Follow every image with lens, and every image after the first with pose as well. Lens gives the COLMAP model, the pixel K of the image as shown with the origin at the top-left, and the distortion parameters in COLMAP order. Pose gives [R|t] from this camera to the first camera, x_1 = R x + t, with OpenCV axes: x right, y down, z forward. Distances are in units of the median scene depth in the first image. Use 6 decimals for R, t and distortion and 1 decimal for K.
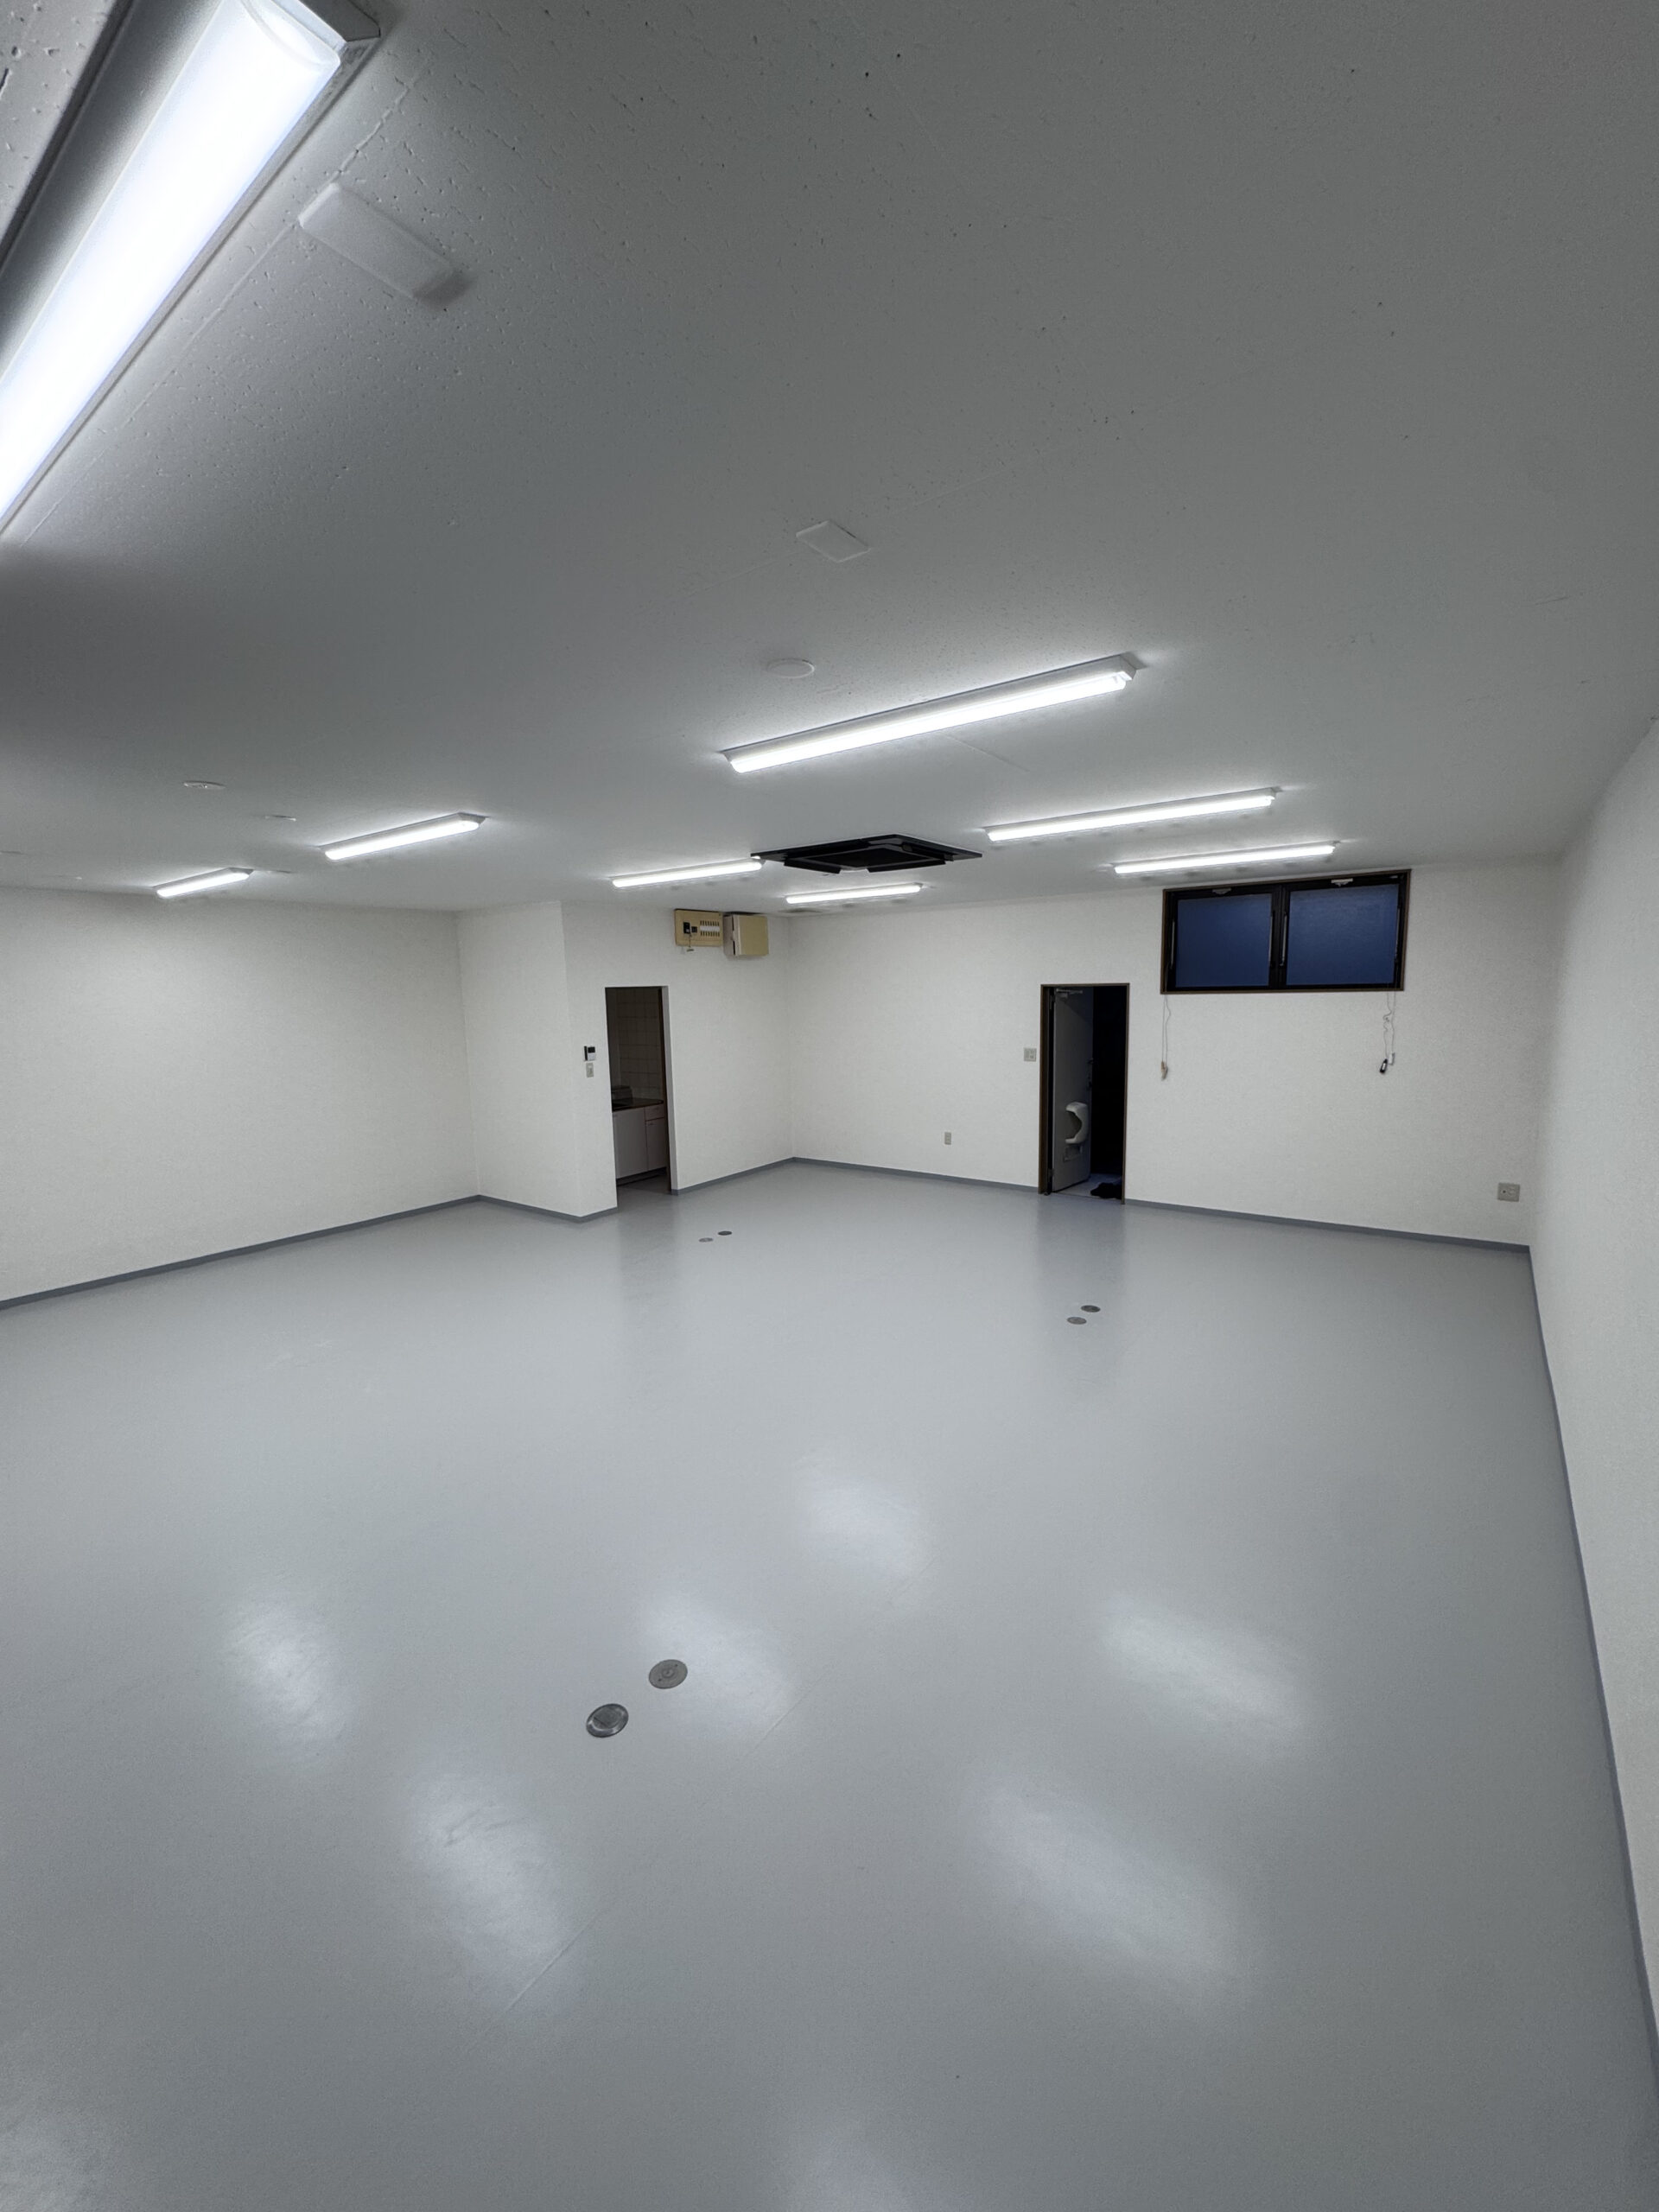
lens RADIAL K [[888.5, 0, 832.8], [0, 888.5, 1106.7], [0, 0, 1]] dist [-0.001333, -0.000032]
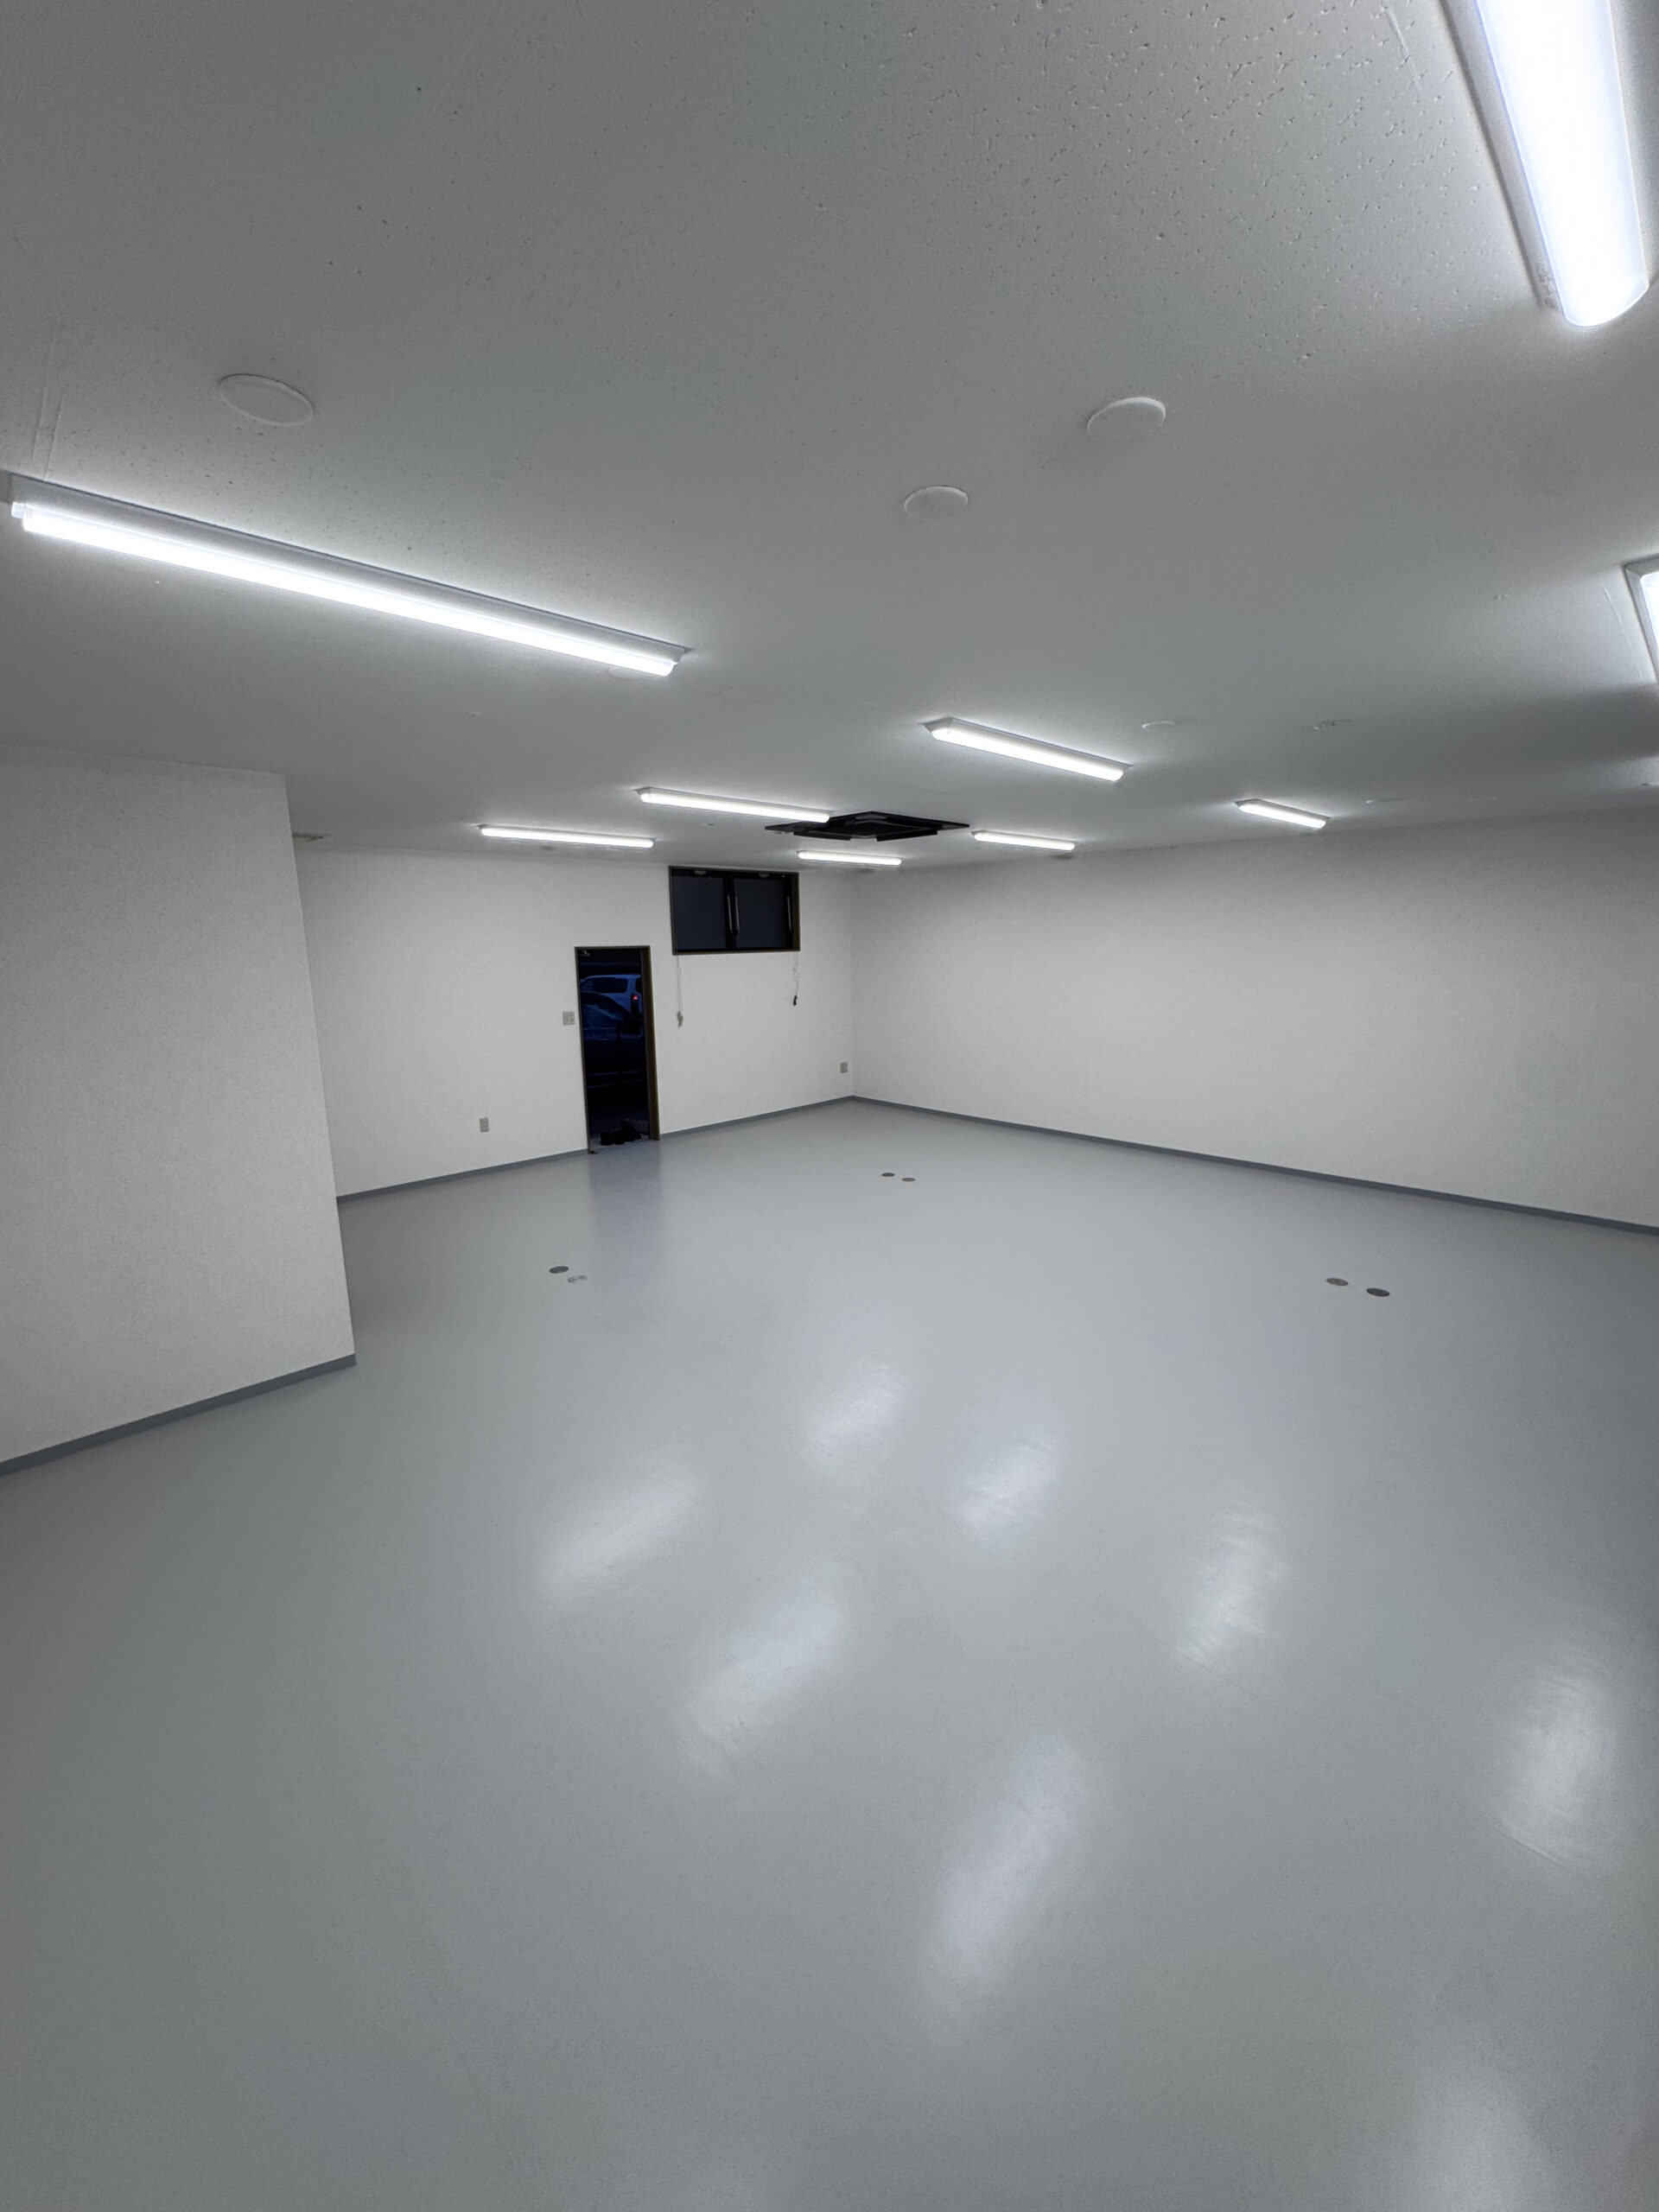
lens RADIAL K [[888.5, 0, 832.8], [0, 888.5, 1106.7], [0, 0, 1]] dist [-0.001333, -0.000032]
pose [[0.187660, -0.173335, 0.966819, -0.765910], [0.144805, 0.978433, 0.147310, -0.071896], [-0.971502, 0.112356, 0.208712, 0.566867]]
